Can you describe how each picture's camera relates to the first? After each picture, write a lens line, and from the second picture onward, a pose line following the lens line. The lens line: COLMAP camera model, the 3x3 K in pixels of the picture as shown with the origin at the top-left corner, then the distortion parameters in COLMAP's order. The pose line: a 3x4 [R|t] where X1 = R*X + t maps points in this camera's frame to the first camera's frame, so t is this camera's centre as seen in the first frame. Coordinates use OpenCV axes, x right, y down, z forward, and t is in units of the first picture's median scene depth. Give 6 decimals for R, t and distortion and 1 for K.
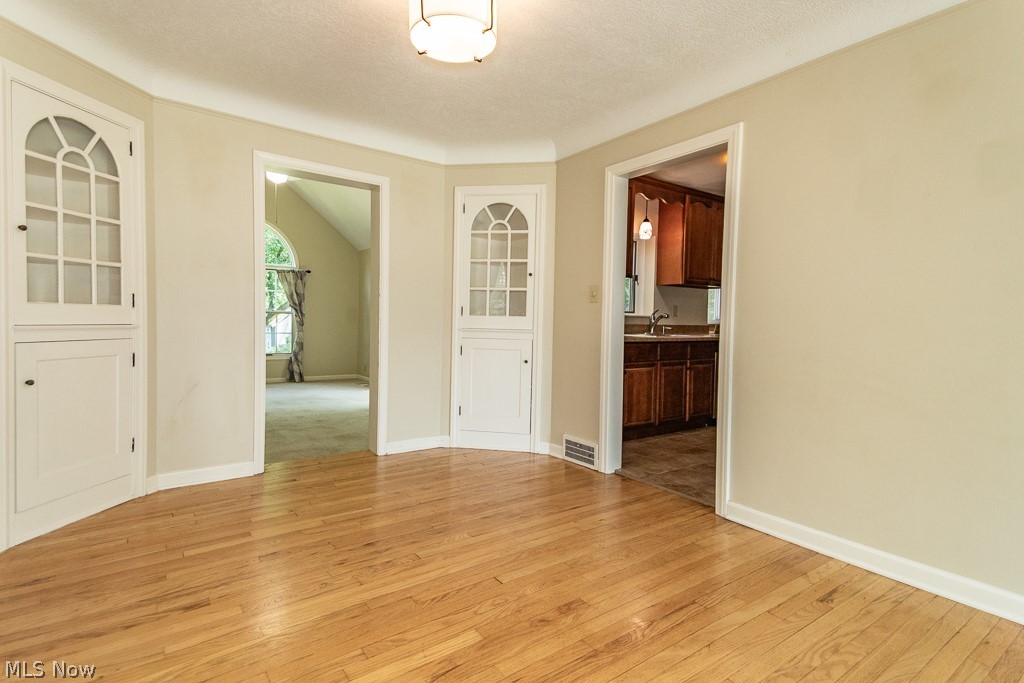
lens RADIAL K [[470.9, 0, 512.0], [0, 470.9, 341.5], [0, 0, 1]] dist [0.075188, -0.032113]
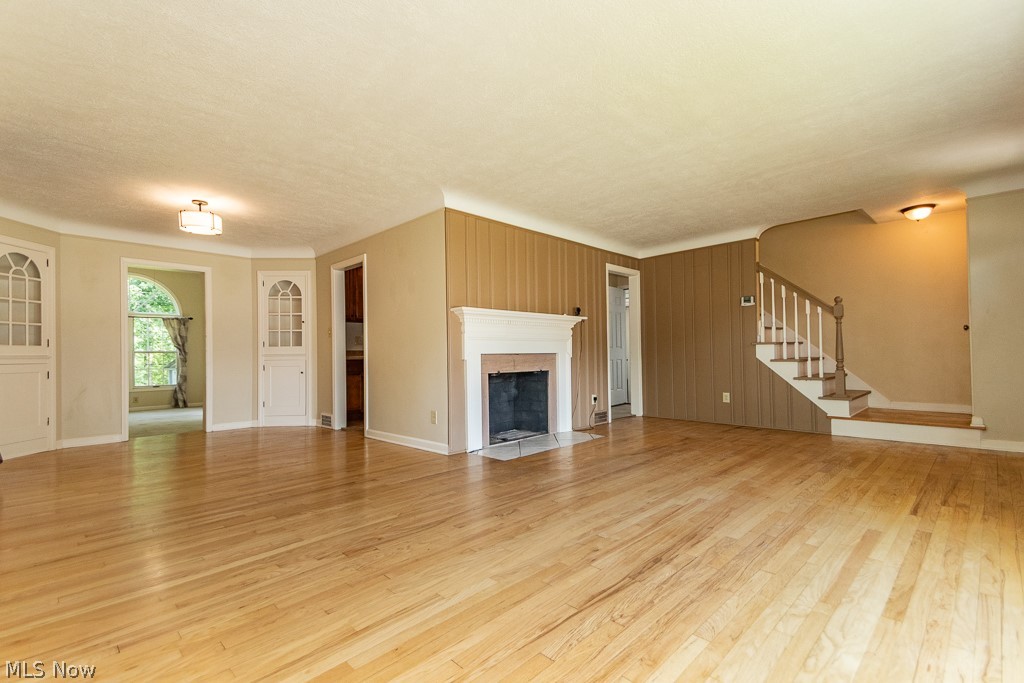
lens RADIAL K [[456.5, 0, 509.7], [0, 456.5, 357.2], [0, 0, 1]] dist [0.033821, -0.020488]
pose [[0.988630, -0.032713, 0.146769, 0.531184], [0.038651, 0.998538, -0.037789, 0.078526], [-0.145318, 0.043033, 0.988449, -0.753667]]
